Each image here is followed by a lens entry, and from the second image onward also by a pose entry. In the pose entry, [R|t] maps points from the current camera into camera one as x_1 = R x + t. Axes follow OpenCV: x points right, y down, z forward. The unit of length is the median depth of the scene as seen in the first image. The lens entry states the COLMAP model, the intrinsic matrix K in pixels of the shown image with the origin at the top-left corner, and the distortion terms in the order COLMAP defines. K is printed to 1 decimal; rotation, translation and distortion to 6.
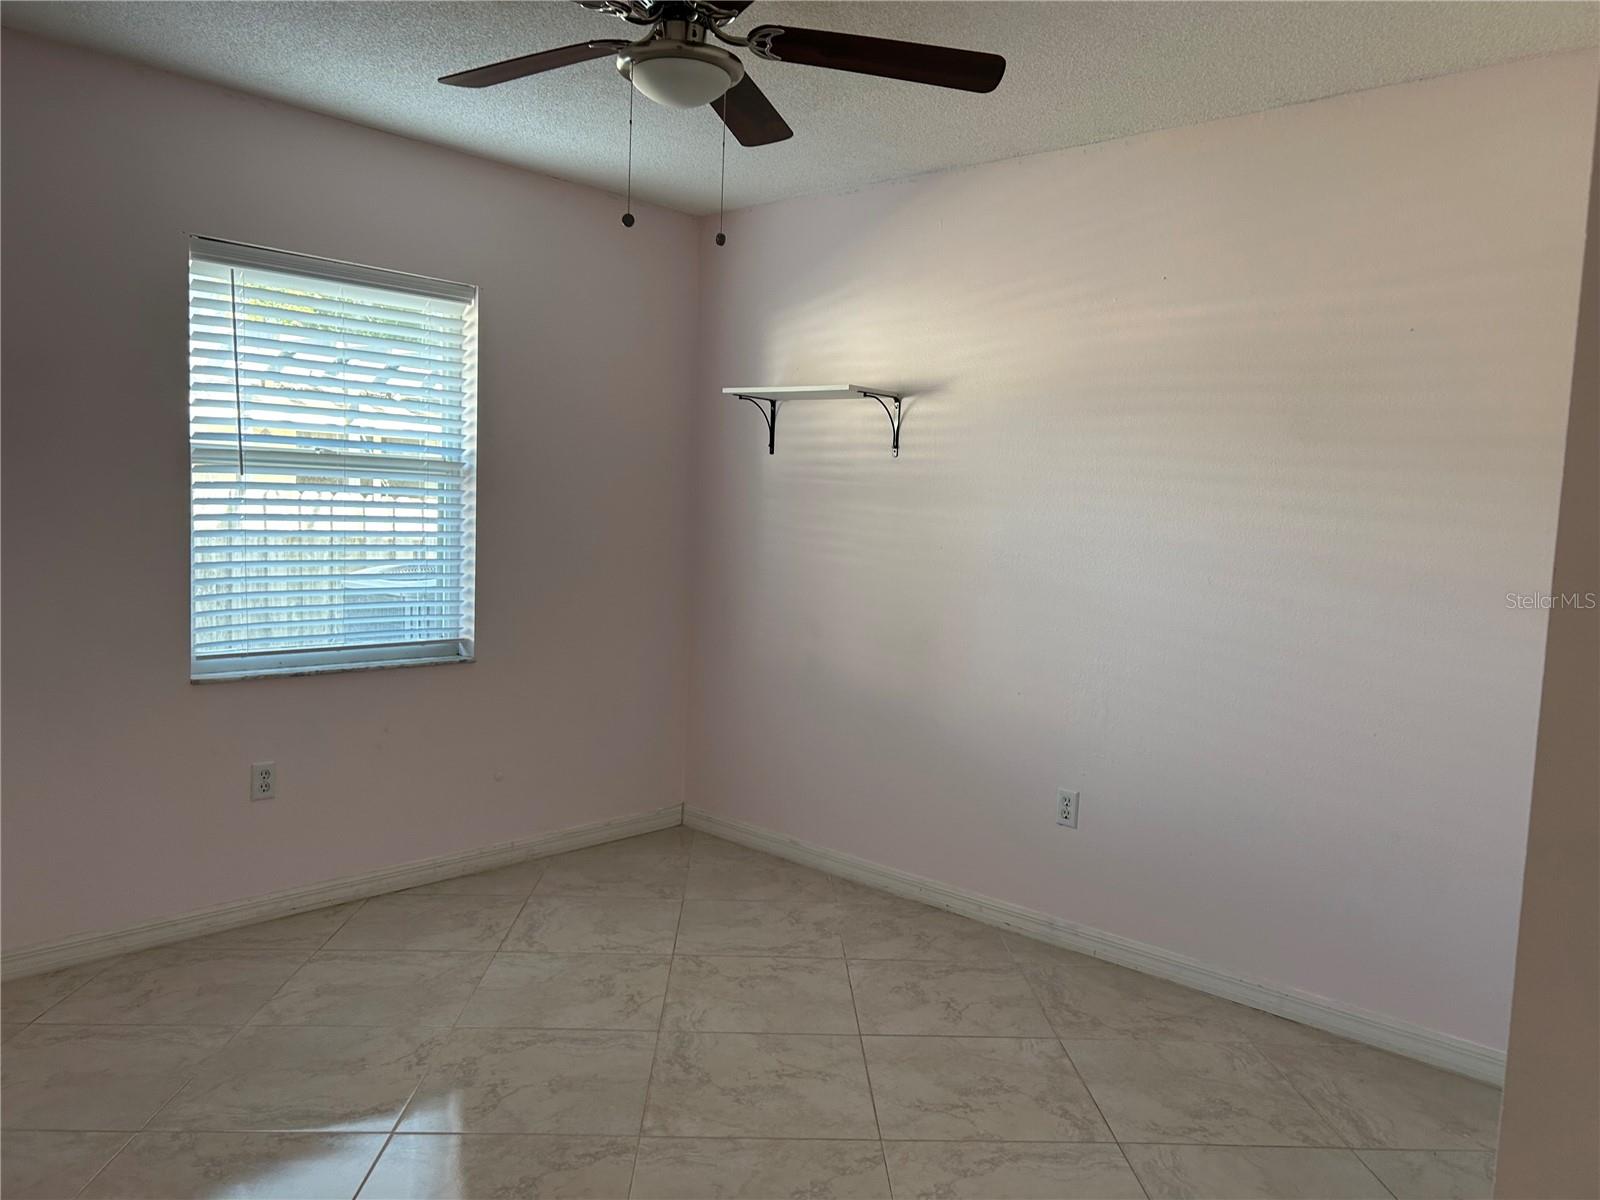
lens RADIAL K [[1197.4, 0, 812.1], [0, 1197.4, 608.7], [0, 0, 1]] dist [0.099312, -0.121161]
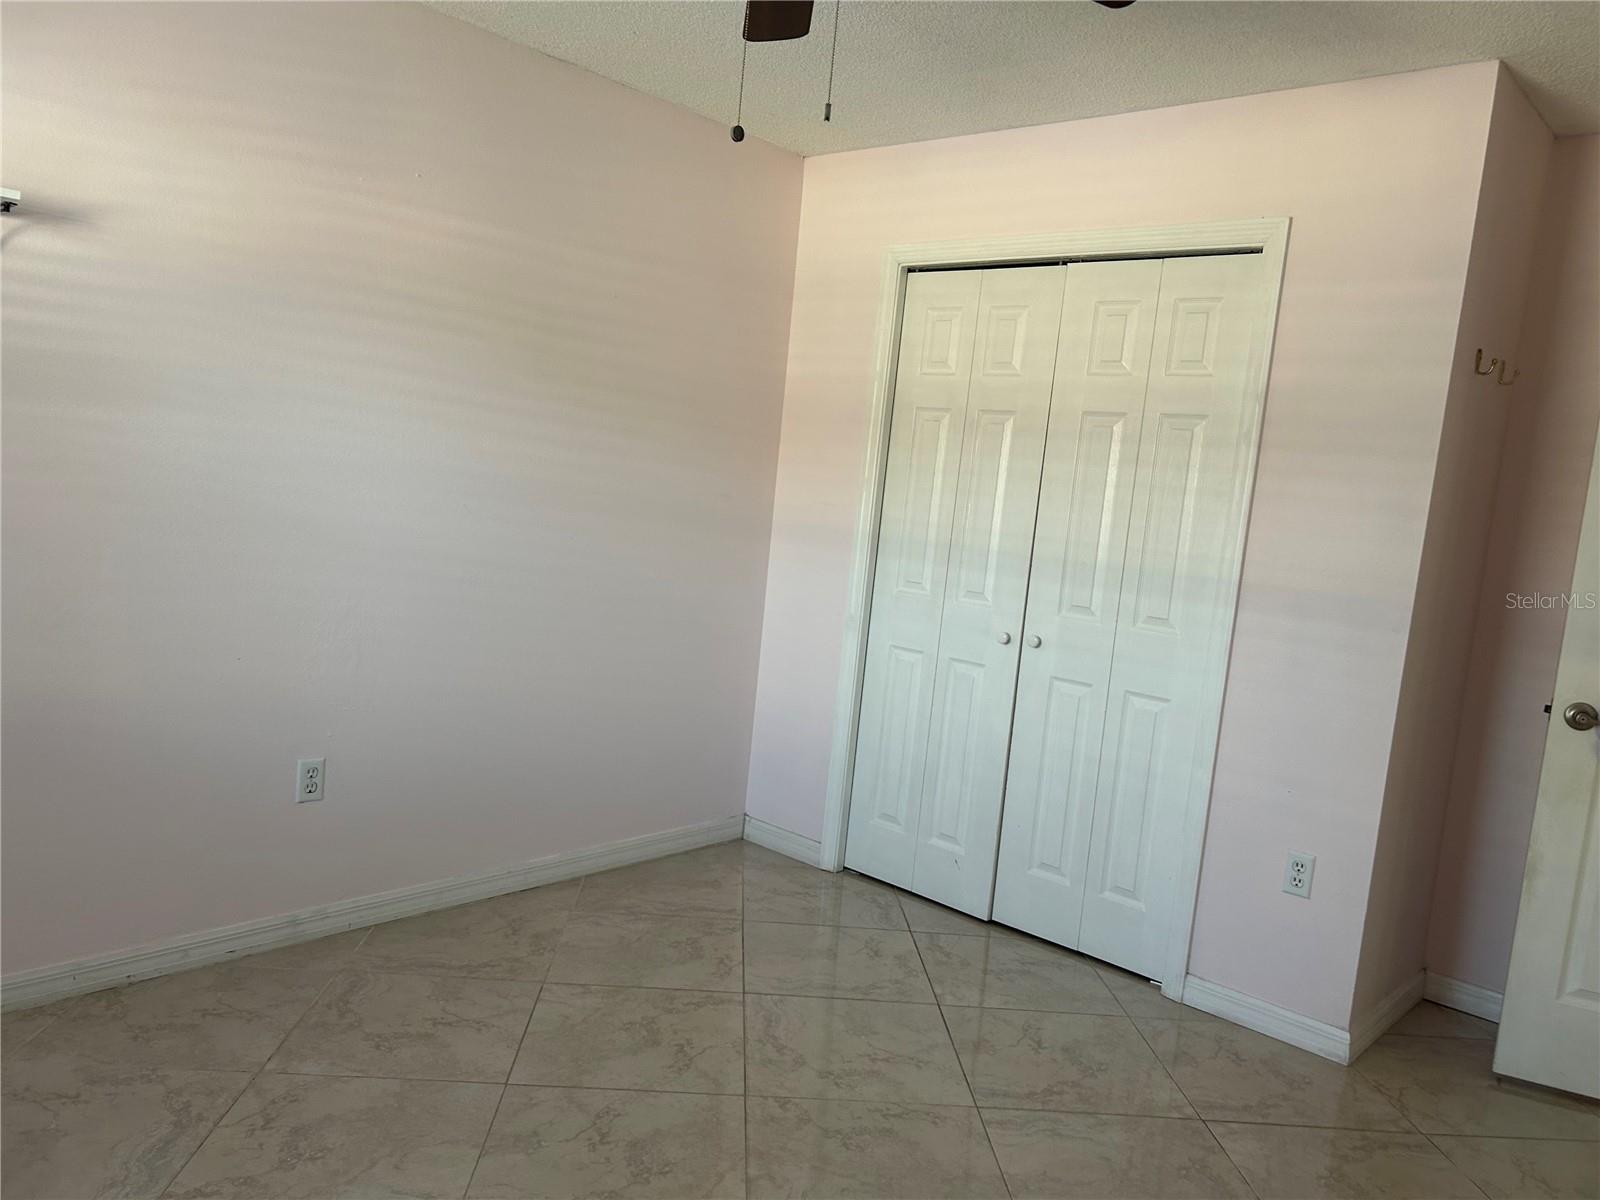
lens RADIAL K [[1197.4, 0, 812.1], [0, 1197.4, 608.7], [0, 0, 1]] dist [0.099312, -0.121161]
pose [[0.002657, -0.147914, 0.988997, -0.684700], [-0.002353, 0.988996, 0.147920, -0.089424], [-0.999994, -0.002721, 0.002280, 0.728016]]
